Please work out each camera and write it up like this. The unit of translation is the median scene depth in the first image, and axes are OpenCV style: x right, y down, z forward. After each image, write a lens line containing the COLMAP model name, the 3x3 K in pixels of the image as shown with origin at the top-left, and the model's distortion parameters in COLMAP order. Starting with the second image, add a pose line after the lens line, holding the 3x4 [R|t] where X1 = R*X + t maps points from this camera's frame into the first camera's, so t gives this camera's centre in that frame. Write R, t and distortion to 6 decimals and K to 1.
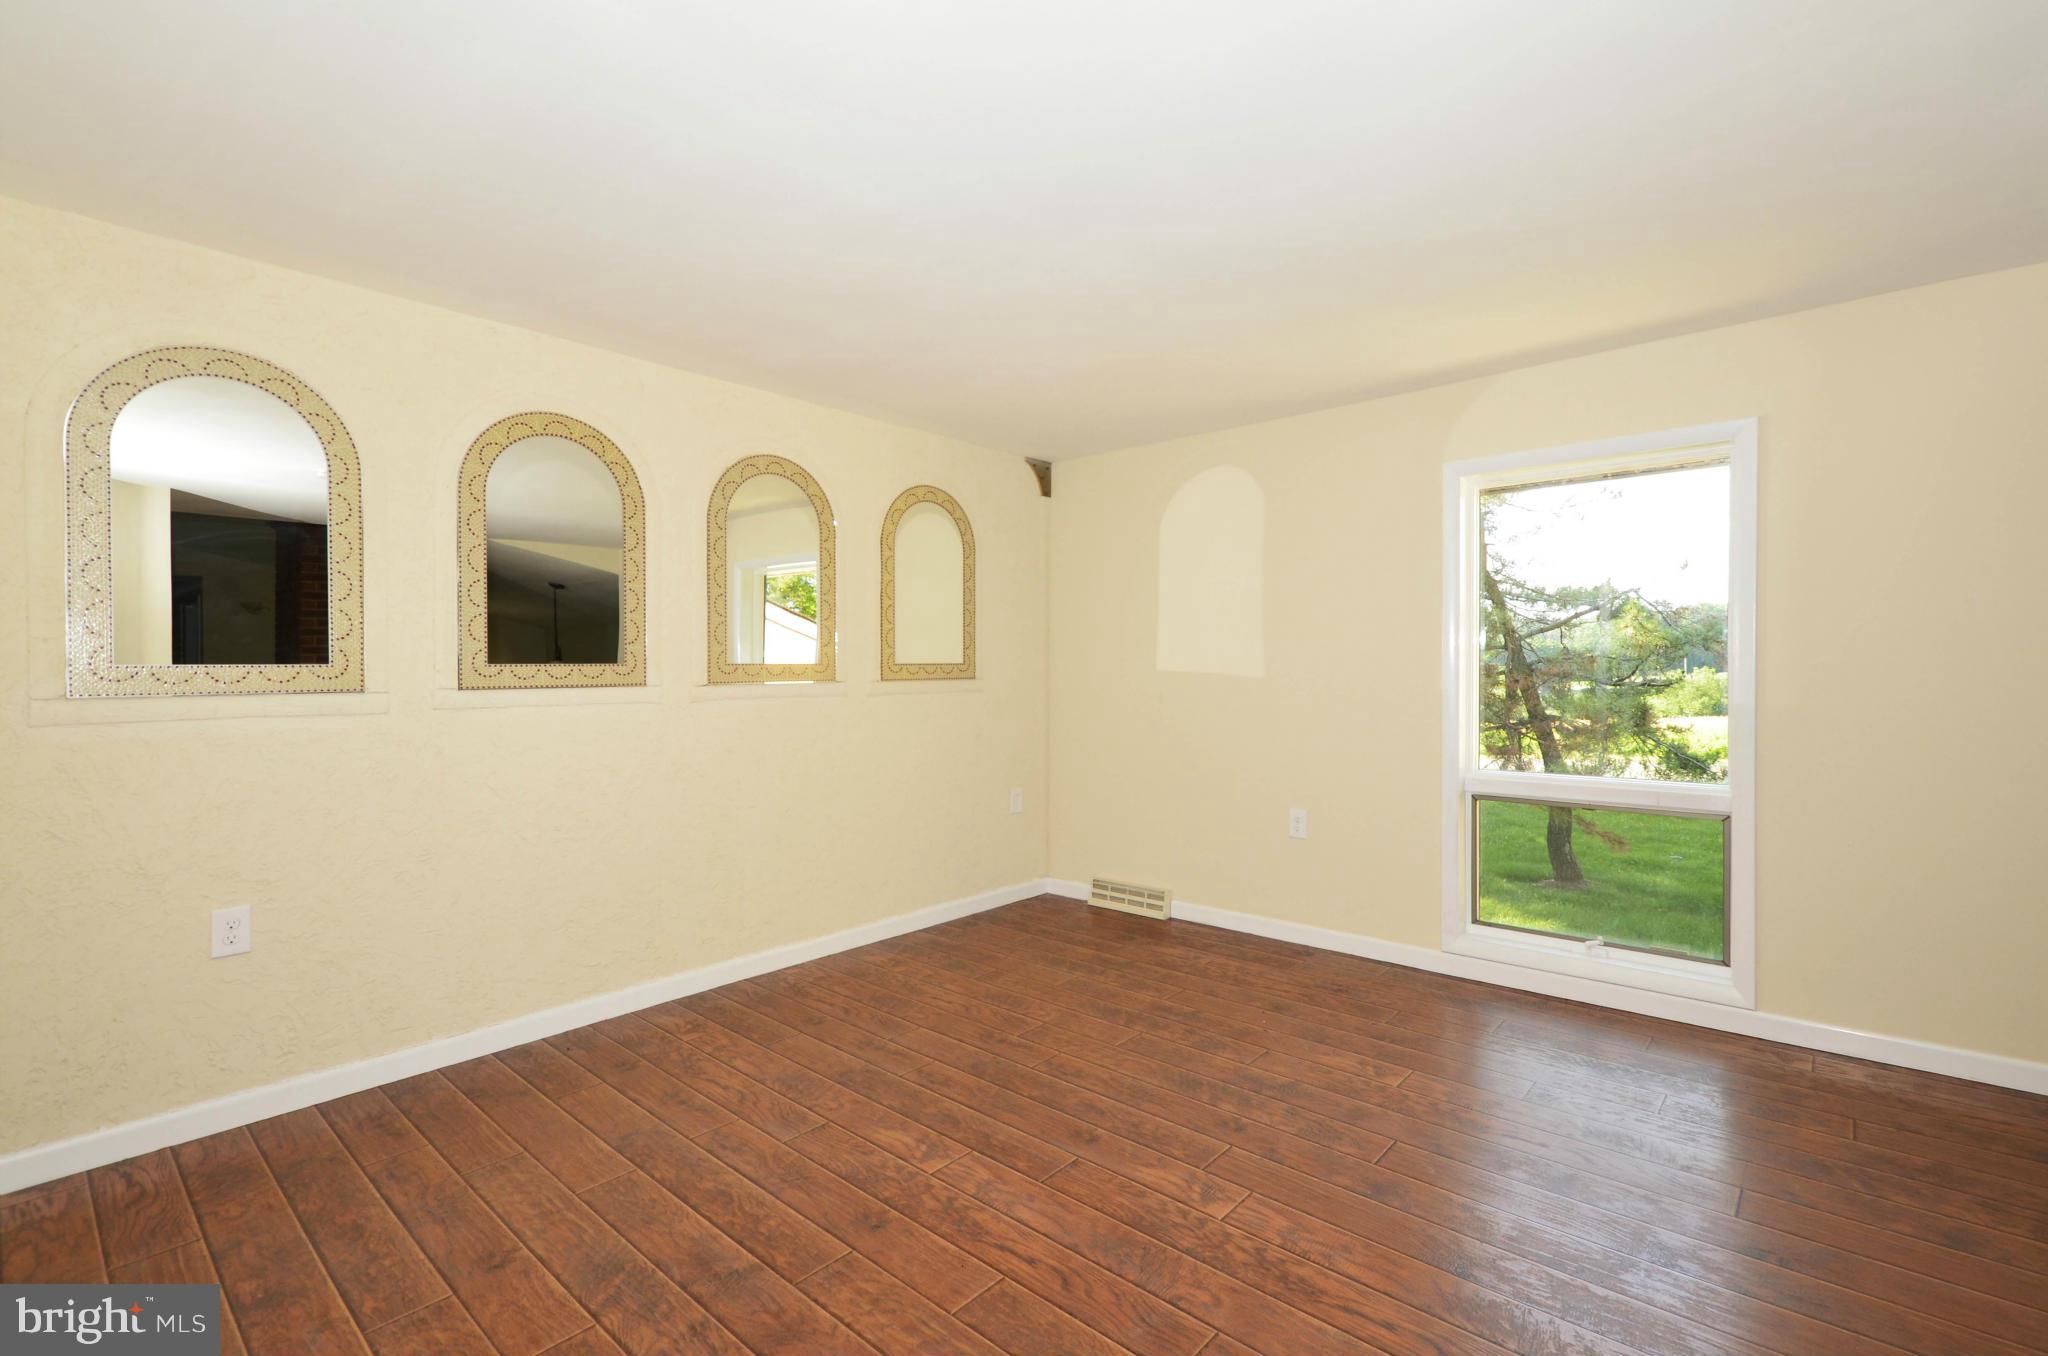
lens RADIAL K [[931.7, 0, 1036.0], [0, 931.7, 677.2], [0, 0, 1]] dist [0.007062, -0.000158]
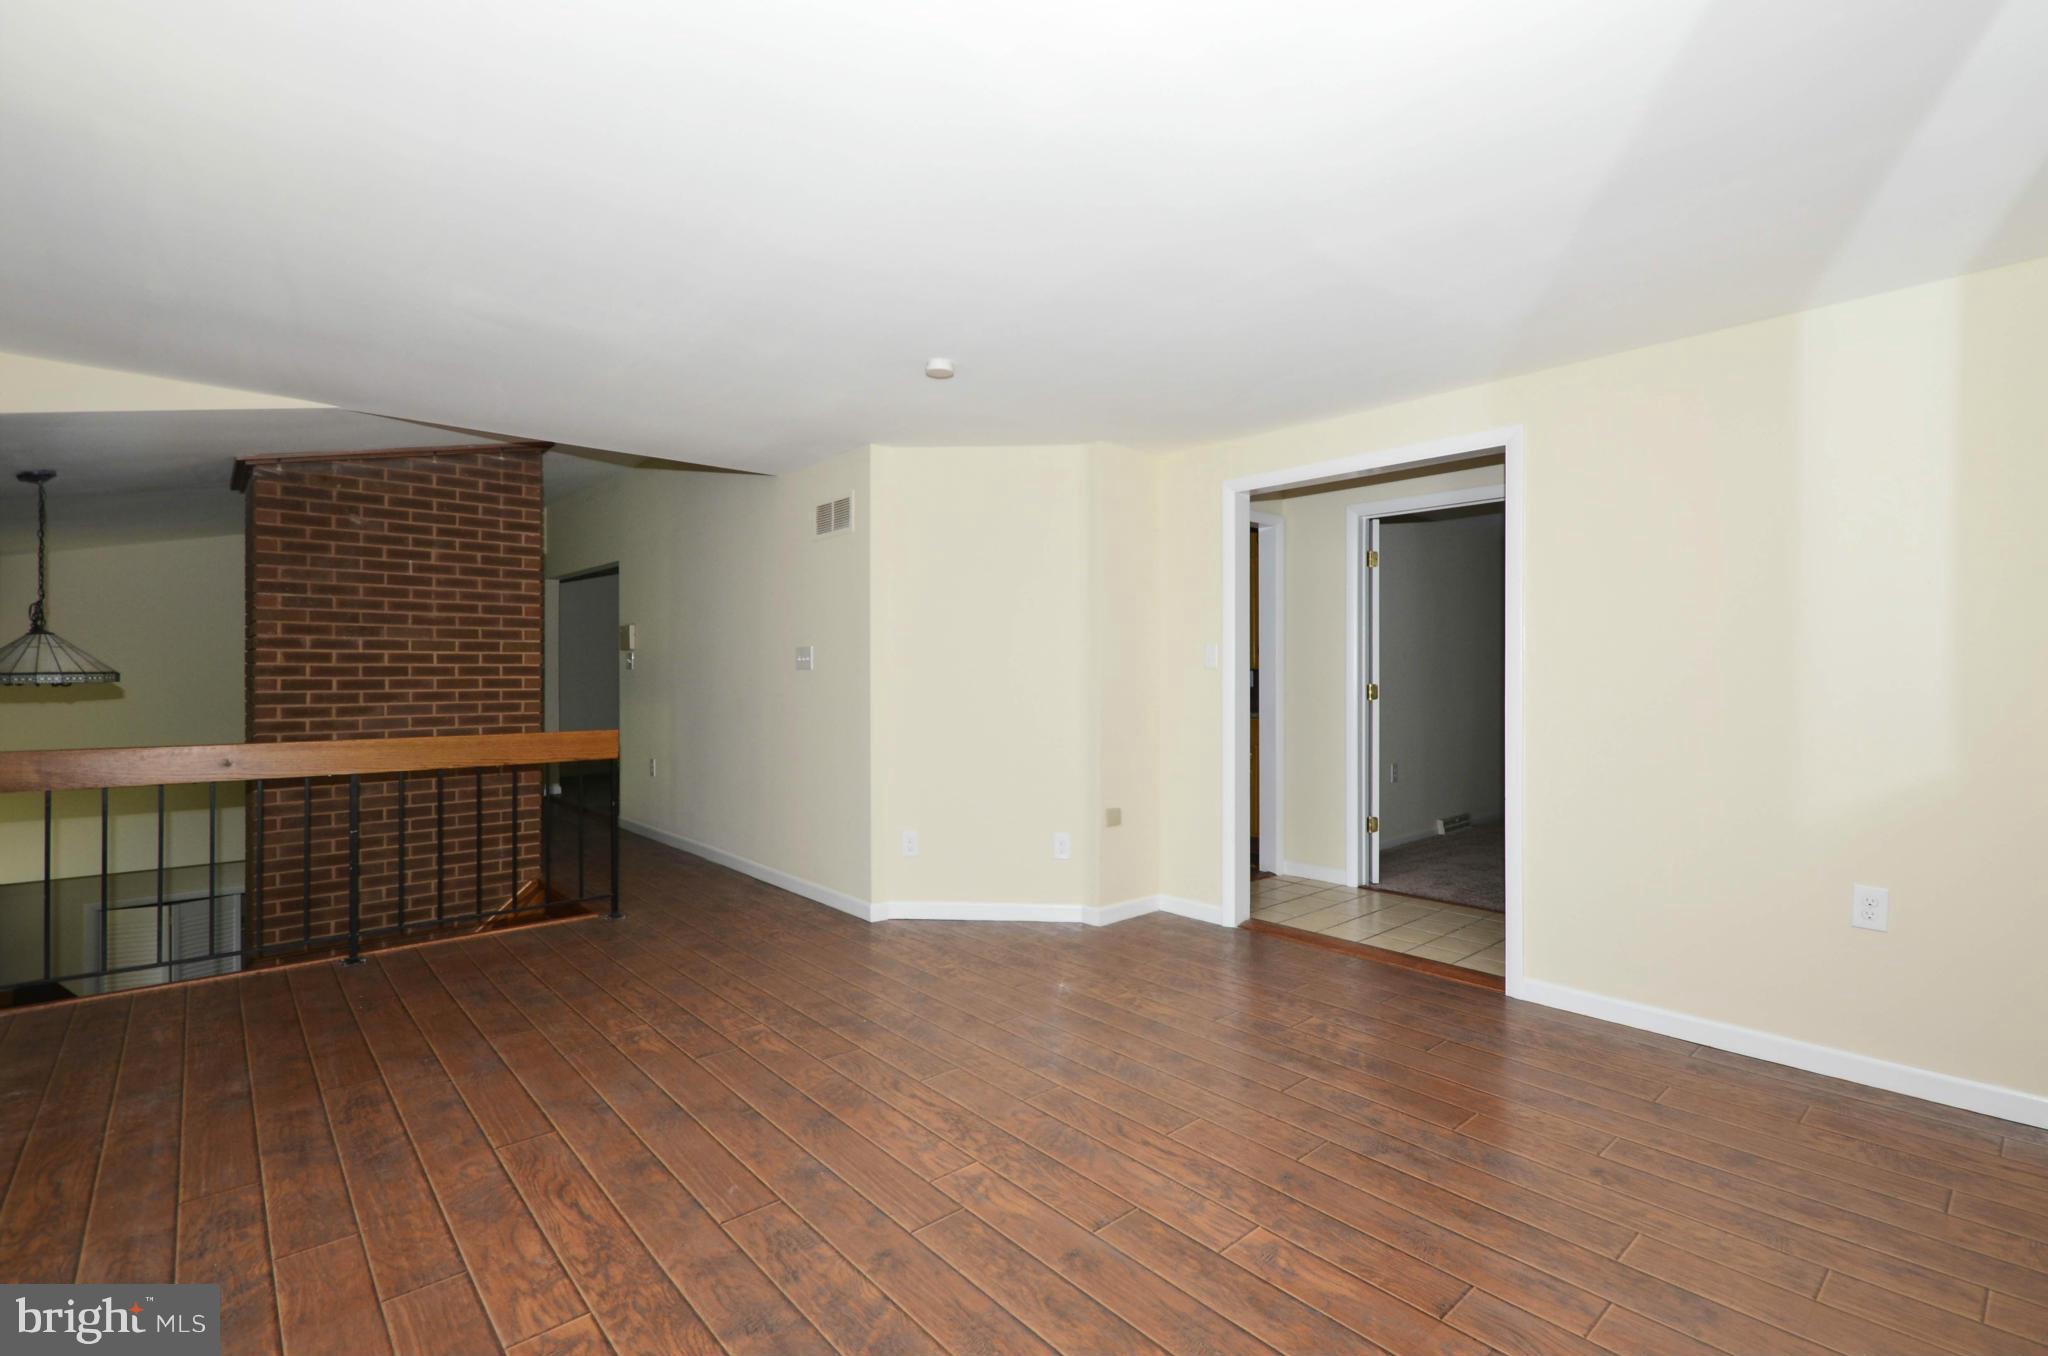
lens RADIAL K [[923.1, 0, 1036.3], [0, 923.1, 666.0], [0, 0, 1]] dist [-0.001666, -0.000578]
pose [[-0.993623, 0.005714, 0.112606, -0.001730], [0.006053, 0.999978, 0.002662, -0.014318], [-0.112588, 0.003327, -0.993636, 1.587971]]
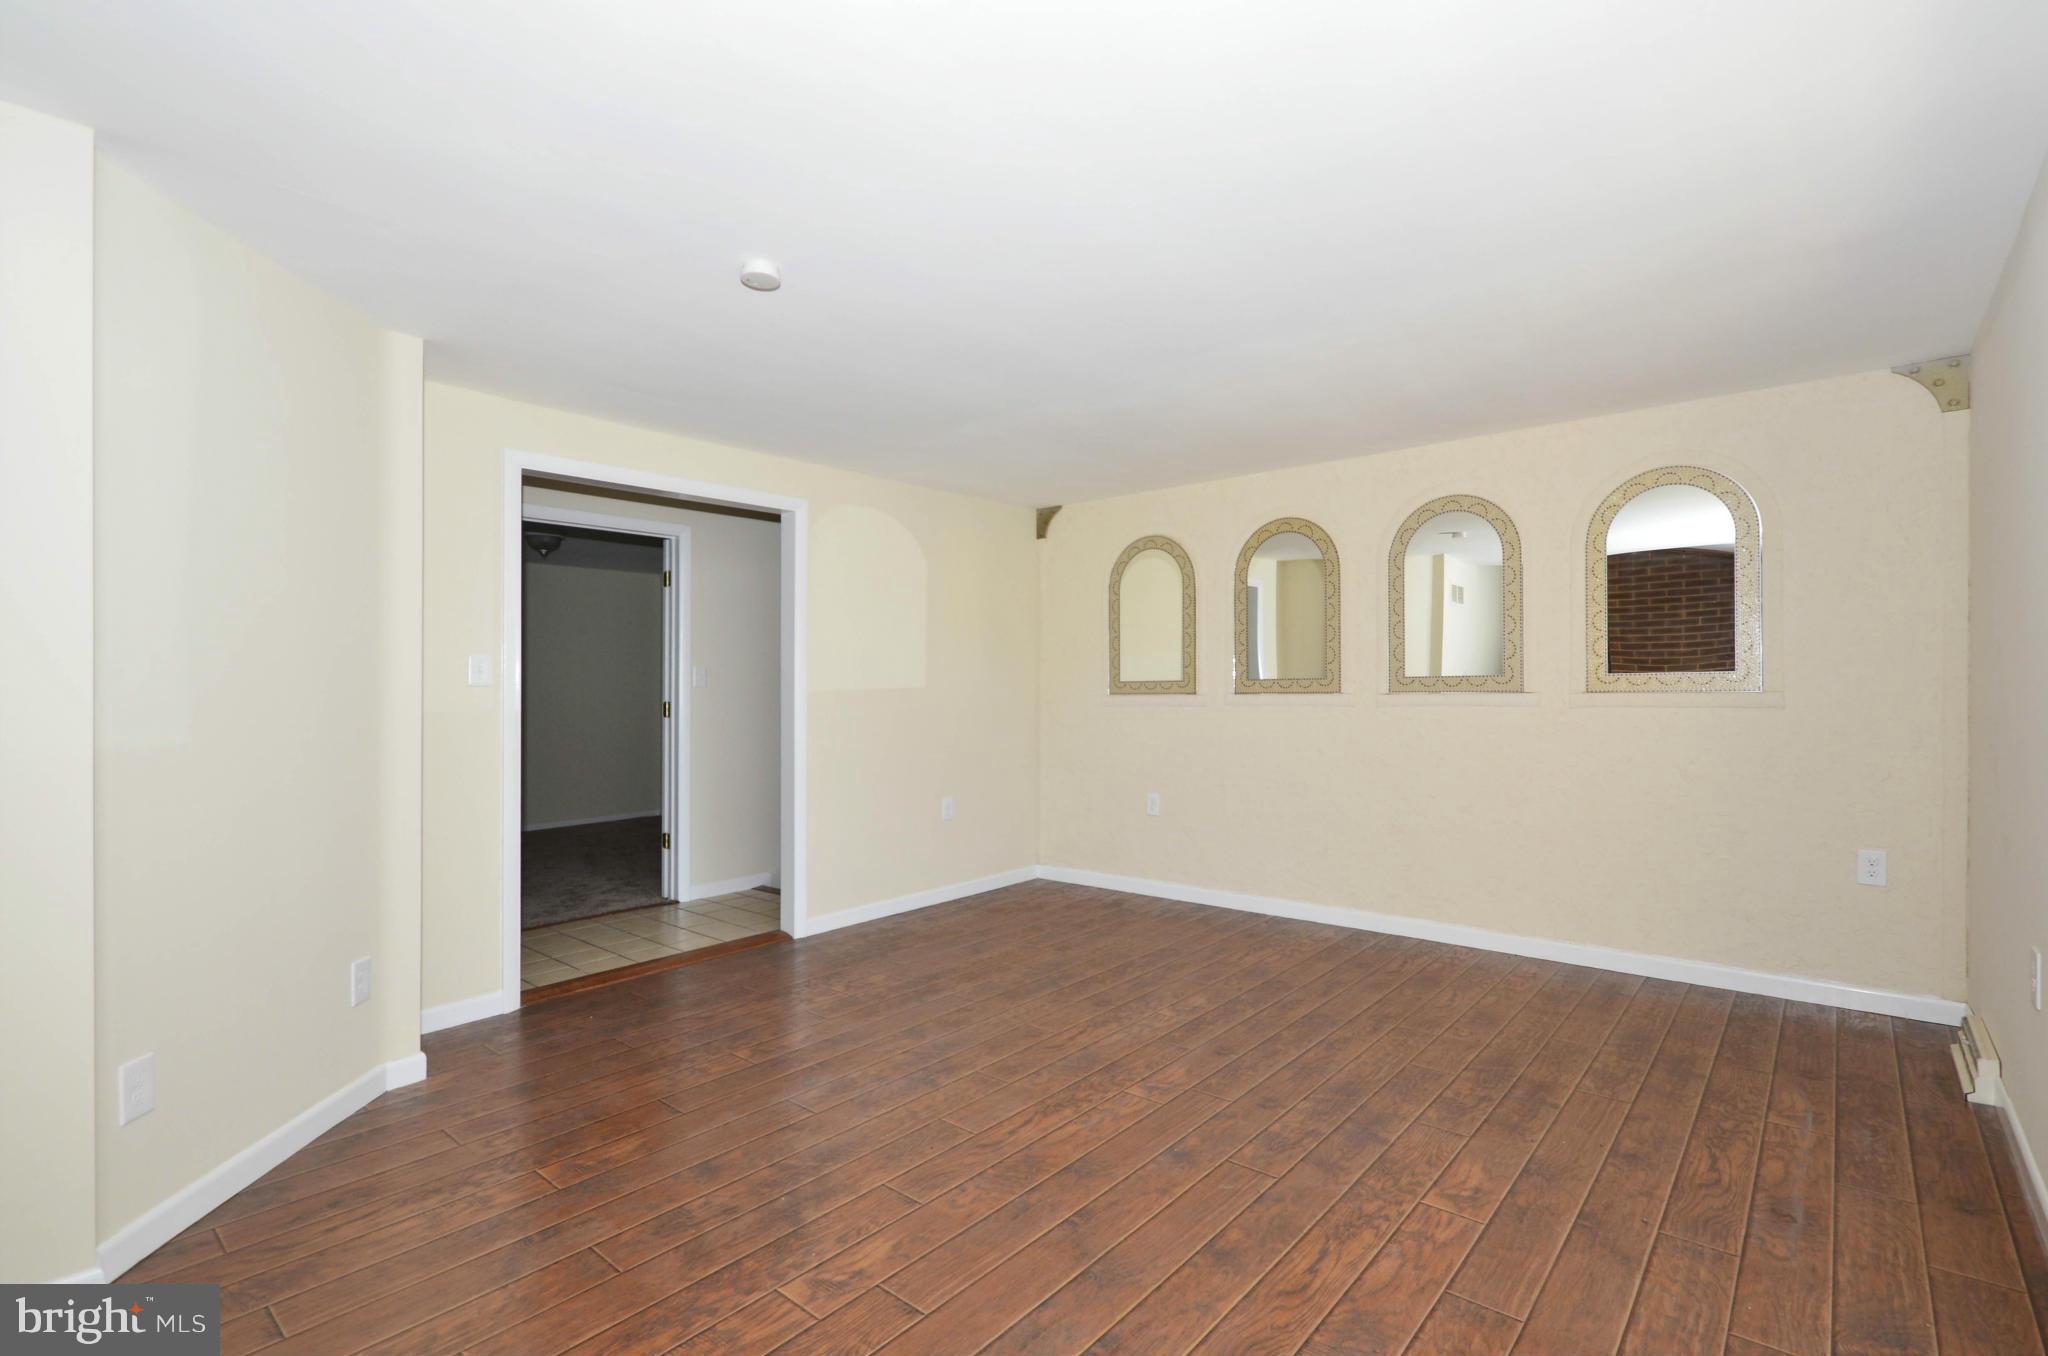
lens RADIAL K [[931.7, 0, 1036.0], [0, 931.7, 677.2], [0, 0, 1]] dist [0.007062, -0.000158]
pose [[0.010640, -0.002301, -0.999941, 1.181497], [0.000729, 0.999997, -0.002294, -0.014798], [0.999943, -0.000705, 0.010641, 0.650887]]
